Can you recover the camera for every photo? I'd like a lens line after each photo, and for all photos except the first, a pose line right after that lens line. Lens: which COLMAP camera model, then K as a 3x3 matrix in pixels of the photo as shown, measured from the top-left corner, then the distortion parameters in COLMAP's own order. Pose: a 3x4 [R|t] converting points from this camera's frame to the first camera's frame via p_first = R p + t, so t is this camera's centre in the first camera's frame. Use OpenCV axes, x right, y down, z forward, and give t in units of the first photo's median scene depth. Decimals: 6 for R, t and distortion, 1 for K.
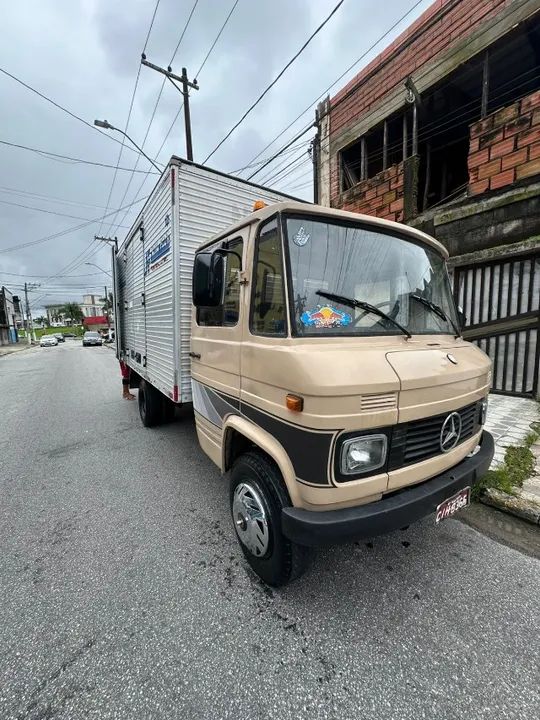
lens RADIAL K [[287.3, 0, 270.9], [0, 287.3, 358.6], [0, 0, 1]] dist [-0.001371, -0.000143]
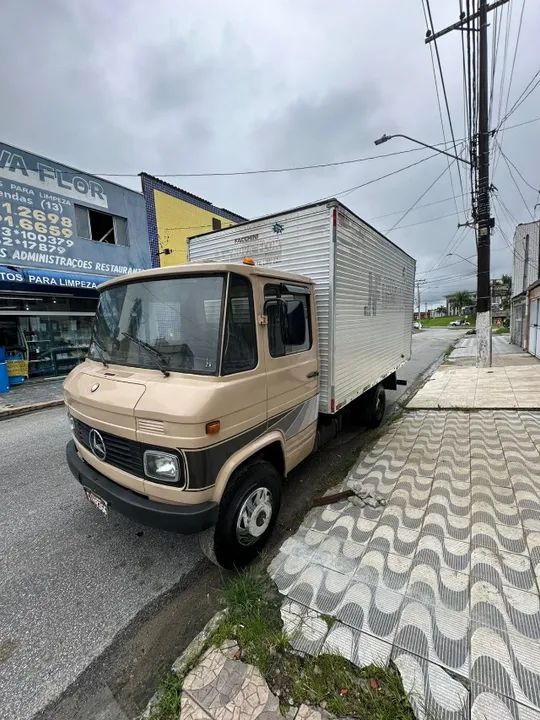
lens RADIAL K [[287.3, 0, 270.2], [0, 287.3, 359.2], [0, 0, 1]] dist [-0.001371, -0.000143]
pose [[0.346043, 0.114333, -0.931226, 0.355574], [-0.073376, 0.992805, 0.094627, -0.051147], [0.935345, 0.035585, 0.351942, 0.220816]]
